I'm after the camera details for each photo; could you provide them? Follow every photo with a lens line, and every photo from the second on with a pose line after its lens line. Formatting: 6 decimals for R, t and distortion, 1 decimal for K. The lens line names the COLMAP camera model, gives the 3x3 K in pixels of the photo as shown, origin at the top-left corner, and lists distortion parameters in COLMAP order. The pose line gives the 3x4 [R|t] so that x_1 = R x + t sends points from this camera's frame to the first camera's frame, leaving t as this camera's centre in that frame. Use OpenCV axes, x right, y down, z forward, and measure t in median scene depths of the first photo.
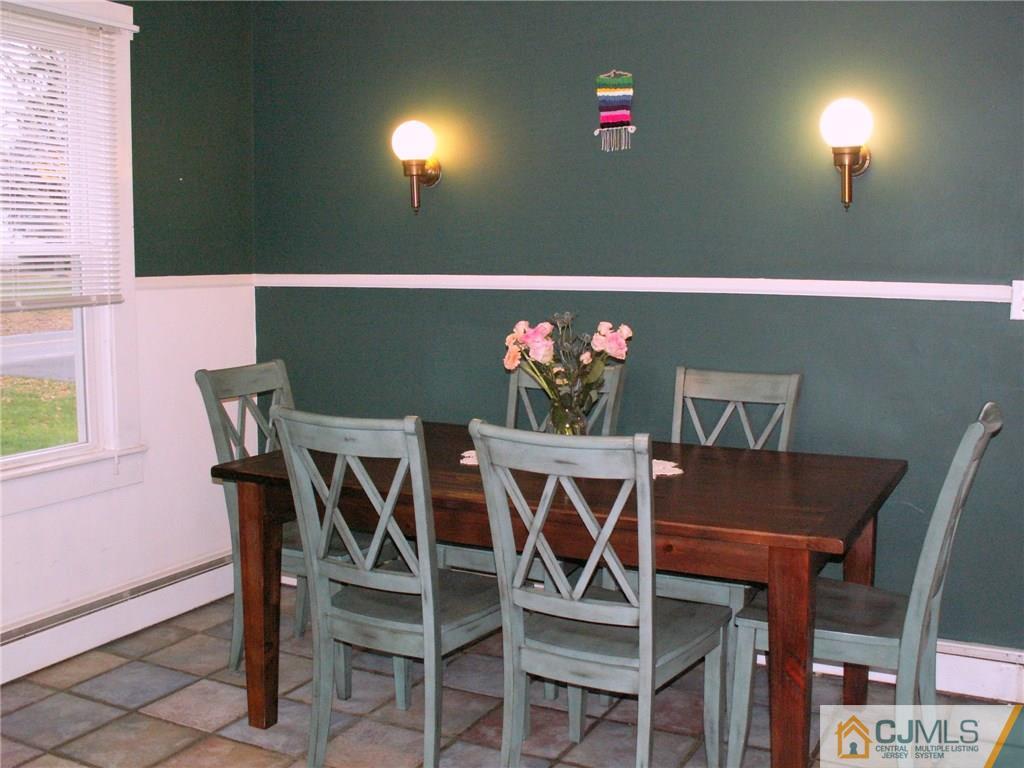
lens RADIAL K [[1107.1, 0, 510.3], [0, 1107.1, 381.3], [0, 0, 1]] dist [-0.136721, 0.000000]
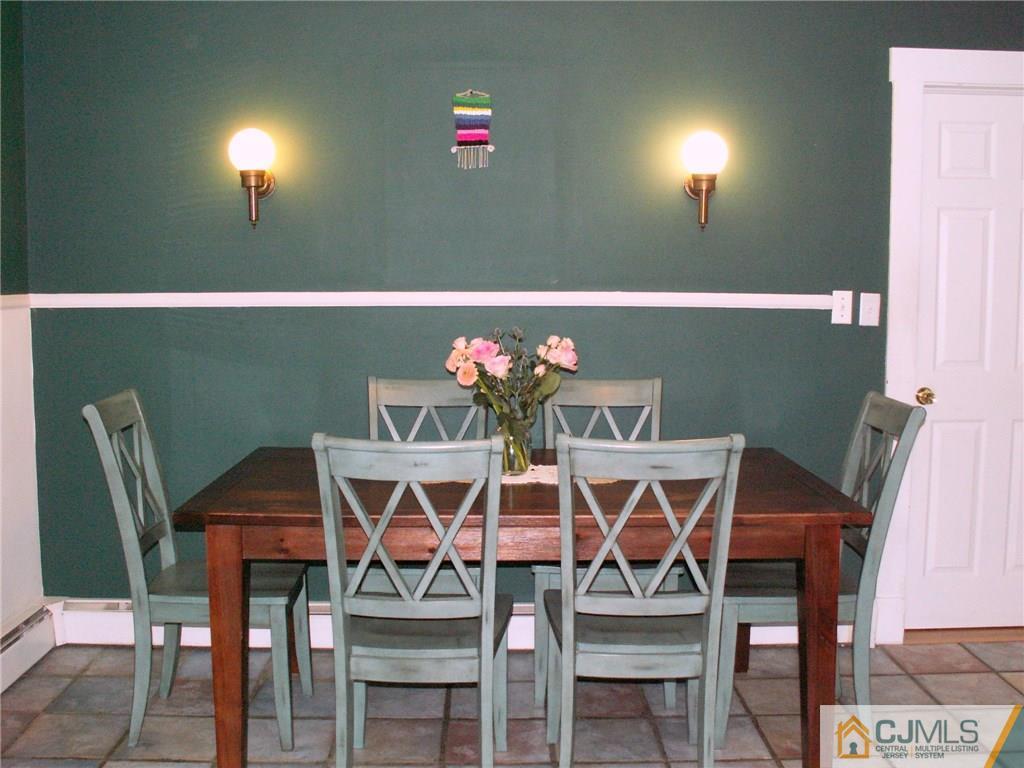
lens RADIAL K [[1107.1, 0, 511.3], [0, 1107.1, 389.2], [0, 0, 1]] dist [-0.136721, 0.000000]
pose [[0.880446, -0.049562, 0.471549, -0.427350], [0.052165, 0.998610, 0.007559, -0.012513], [-0.471268, 0.017943, 0.881808, 0.097997]]
